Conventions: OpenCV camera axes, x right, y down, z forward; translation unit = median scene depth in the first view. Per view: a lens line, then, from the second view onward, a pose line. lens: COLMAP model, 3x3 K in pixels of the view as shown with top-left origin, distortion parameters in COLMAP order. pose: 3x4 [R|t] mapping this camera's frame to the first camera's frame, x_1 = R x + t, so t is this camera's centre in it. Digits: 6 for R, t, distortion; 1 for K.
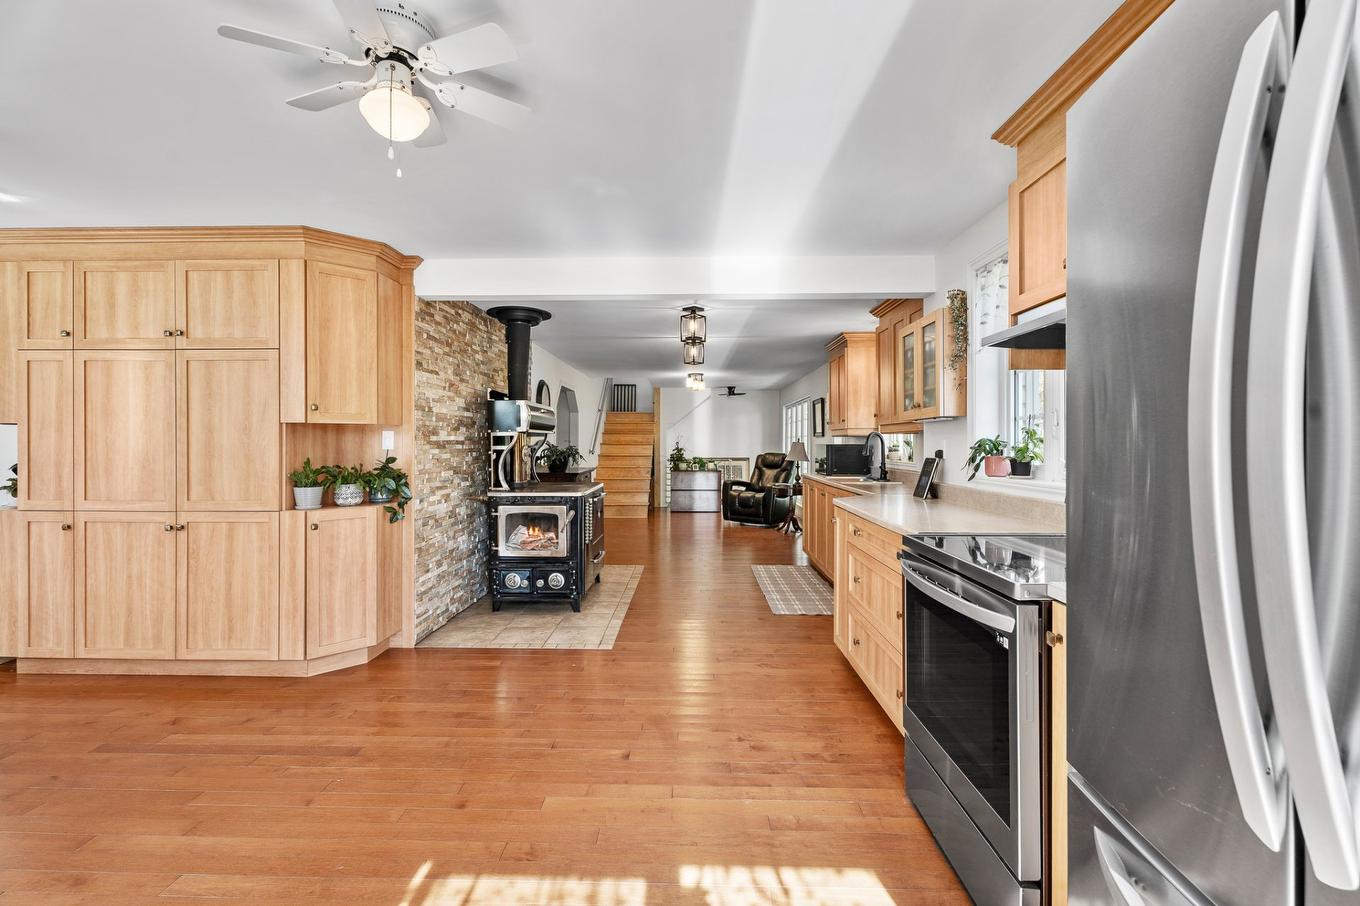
lens RADIAL K [[614.4, 0, 677.9], [0, 614.4, 447.5], [0, 0, 1]] dist [0.008157, -0.001862]
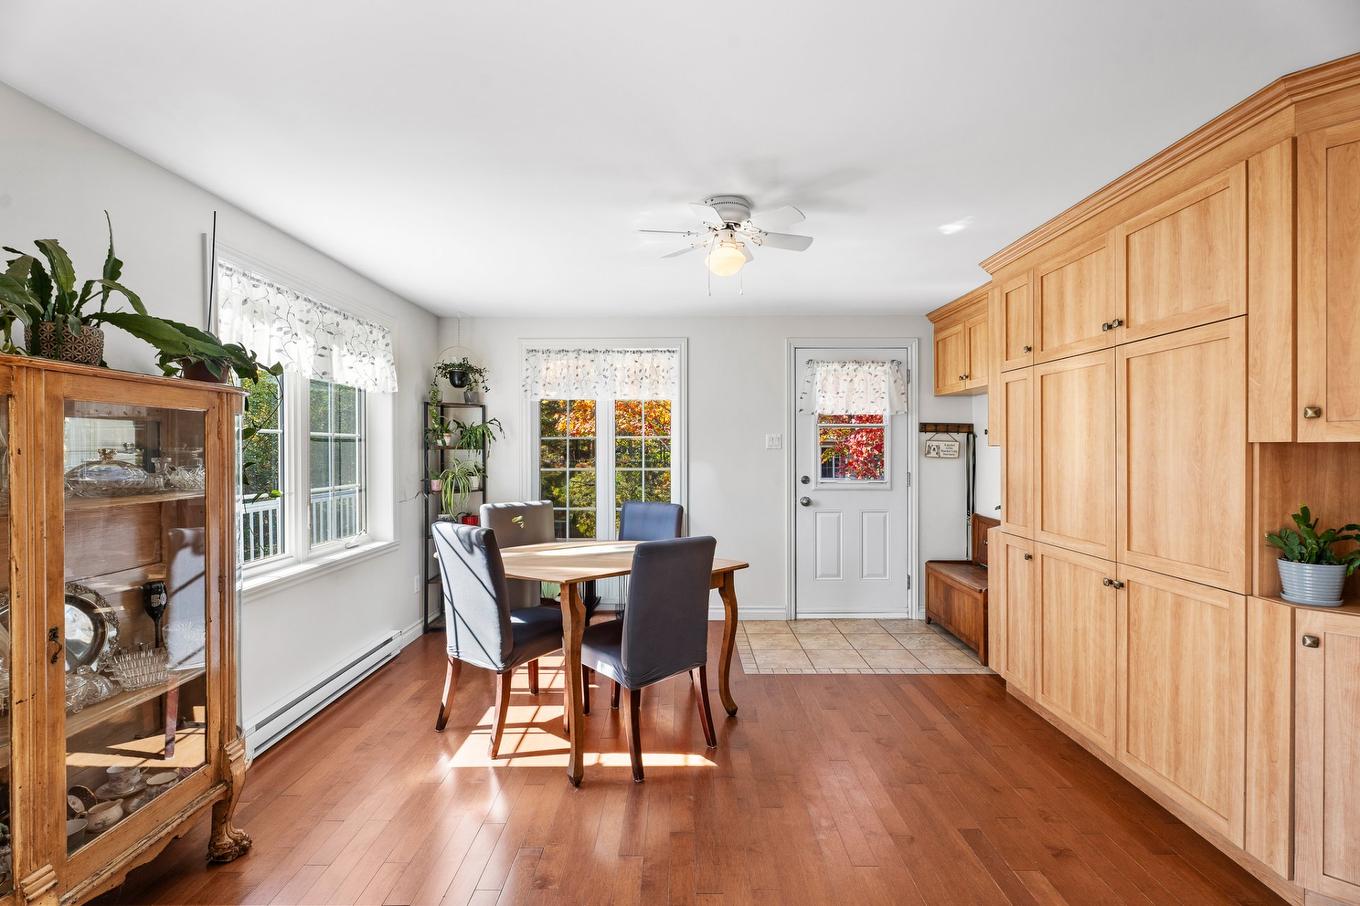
lens RADIAL K [[601.2, 0, 667.1], [0, 601.2, 449.2], [0, 0, 1]] dist [-0.000129, -0.001321]
pose [[-0.002711, 0.001340, -0.999995, -0.081274], [-0.002171, 0.999997, 0.001346, -0.033253], [0.999994, 0.002174, -0.002708, 0.455318]]
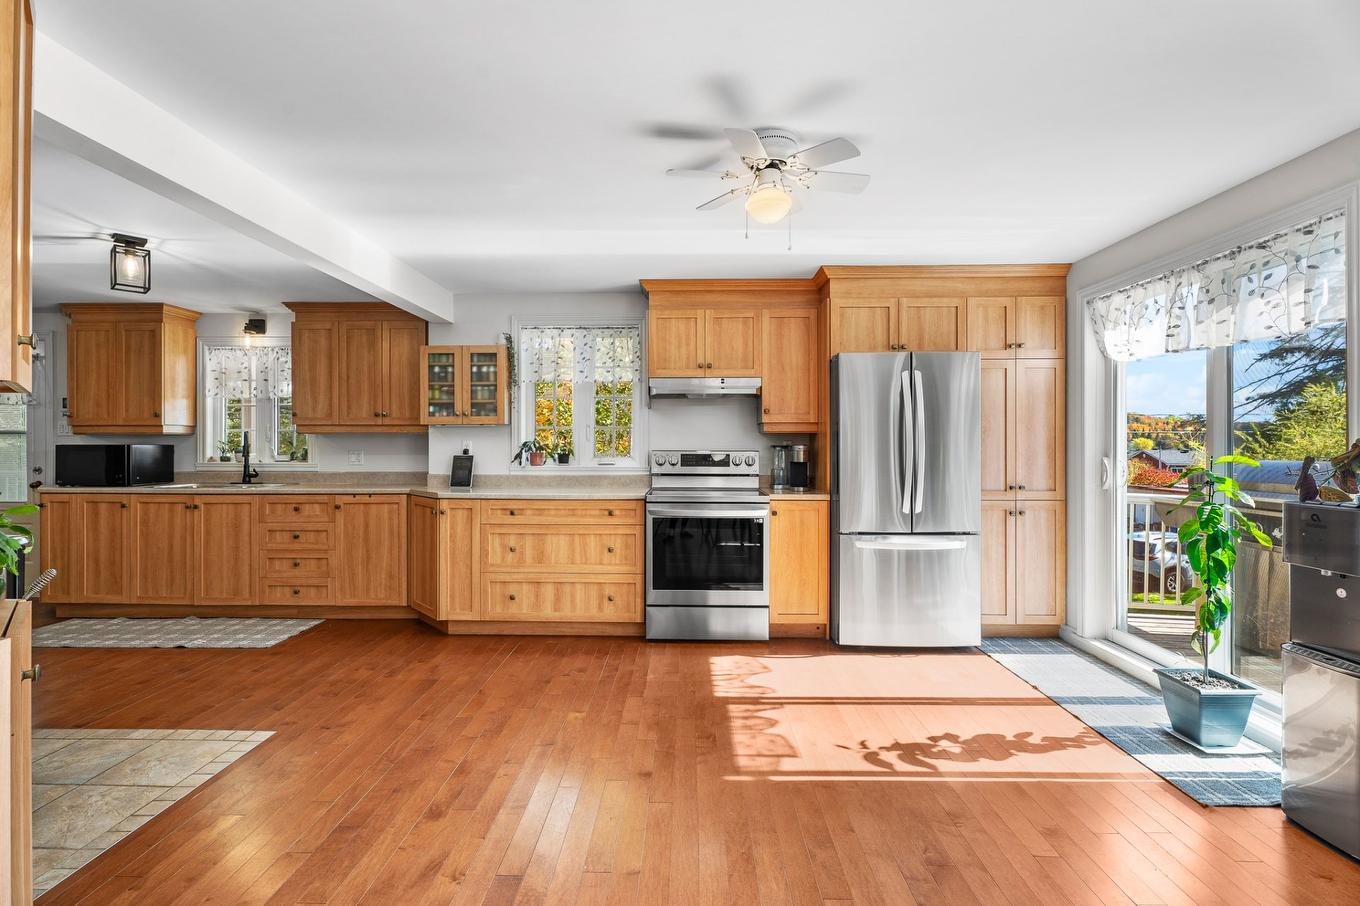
lens RADIAL K [[614.4, 0, 672.8], [0, 614.4, 446.4], [0, 0, 1]] dist [0.008157, -0.001862]
pose [[0.003885, -0.003420, 0.999987, -0.946109], [0.005880, 0.999977, 0.003397, -0.002941], [-0.999975, 0.005867, 0.003905, 0.625491]]
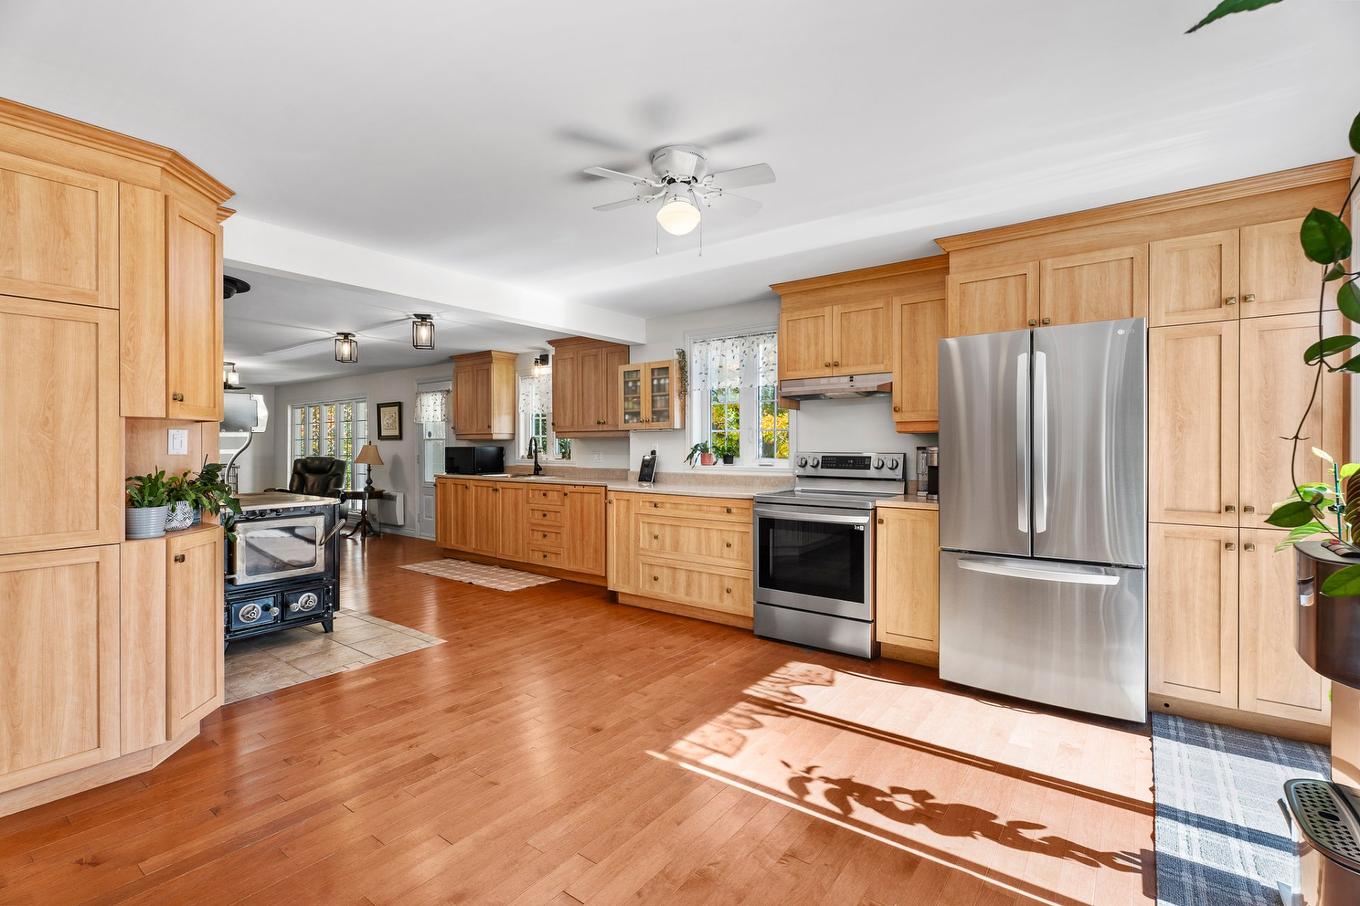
lens RADIAL K [[614.4, 0, 680.2], [0, 614.4, 450.3], [0, 0, 1]] dist [0.008157, -0.001862]
pose [[0.584620, -0.006350, 0.811282, -0.838928], [0.006389, 0.999974, 0.003222, 0.000554], [-0.811282, 0.003299, 0.584646, 0.077331]]
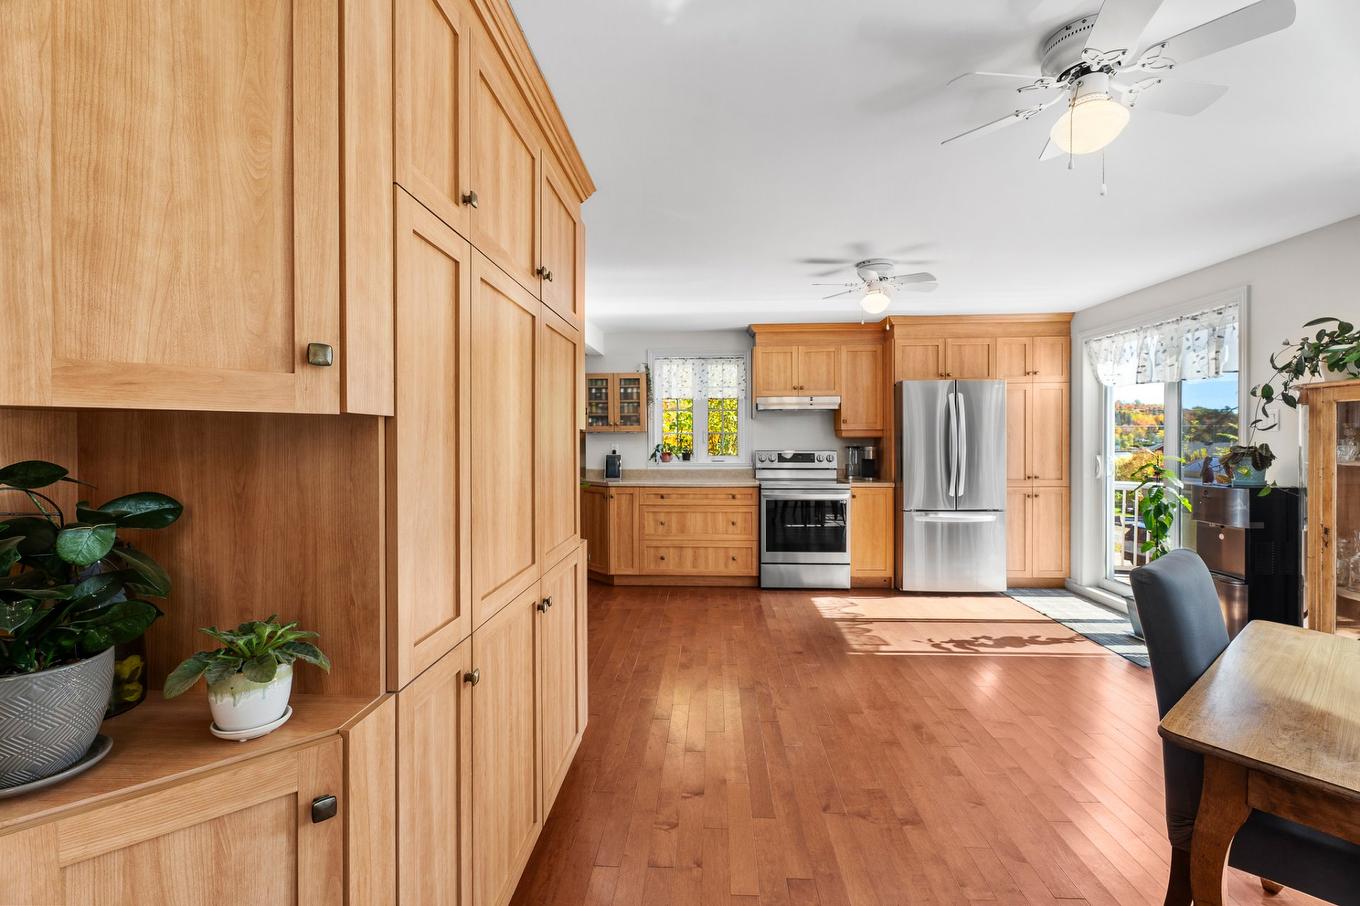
lens RADIAL K [[614.4, 0, 675.2], [0, 614.4, 446.5], [0, 0, 1]] dist [0.008157, -0.001862]
pose [[0.033235, -0.013838, 0.999352, -1.410897], [0.011019, 0.999848, 0.013478, -0.029345], [-0.999387, 0.010564, 0.033382, 0.856508]]
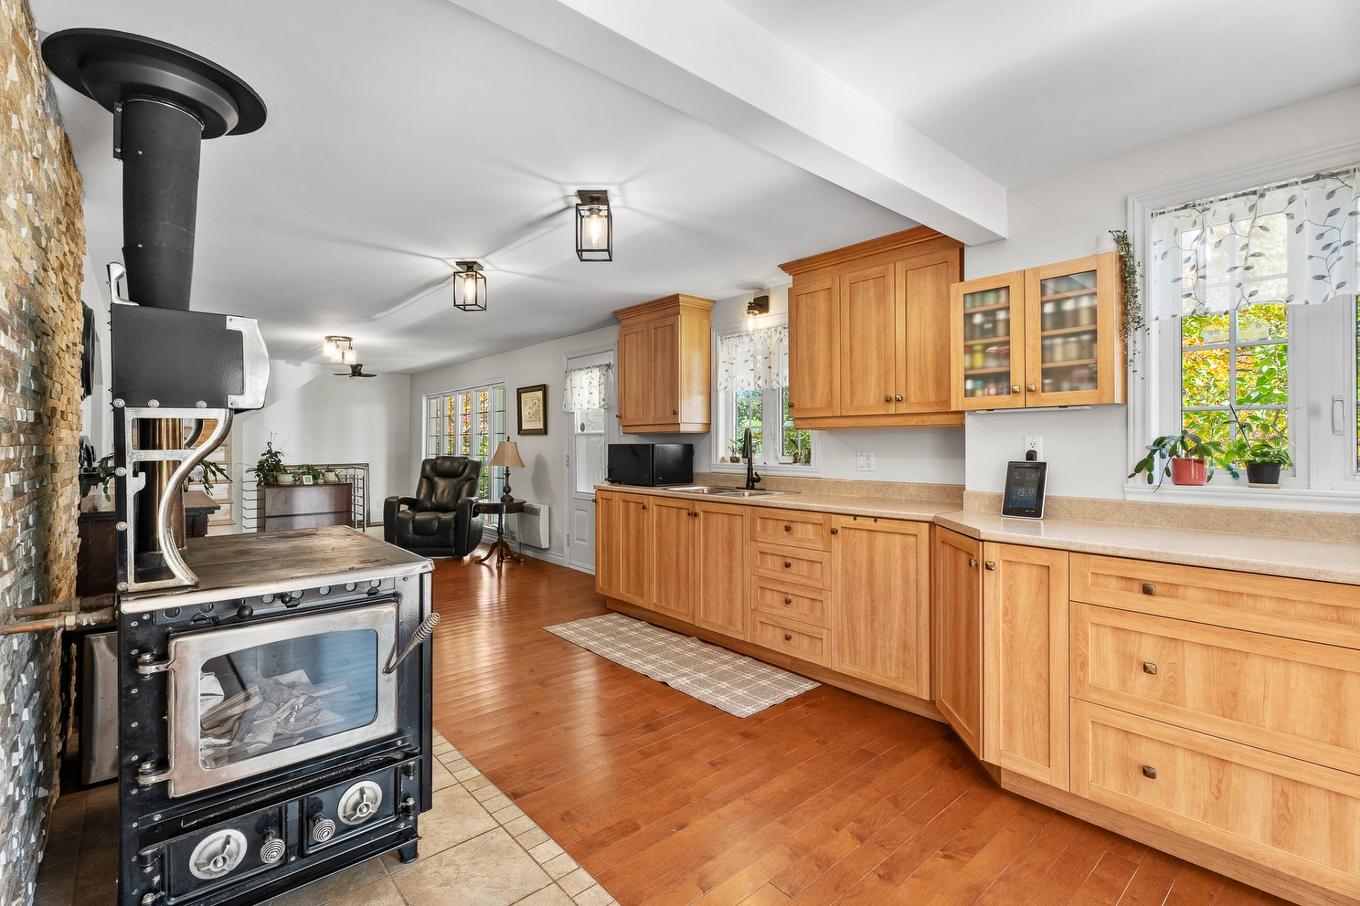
lens RADIAL K [[614.4, 0, 675.6], [0, 614.4, 442.0], [0, 0, 1]] dist [0.008157, -0.001862]
pose [[0.740343, 0.000090, 0.672230, -0.433835], [0.006538, 0.999952, -0.007334, -0.003605], [-0.672198, 0.009825, 0.740306, 0.818734]]
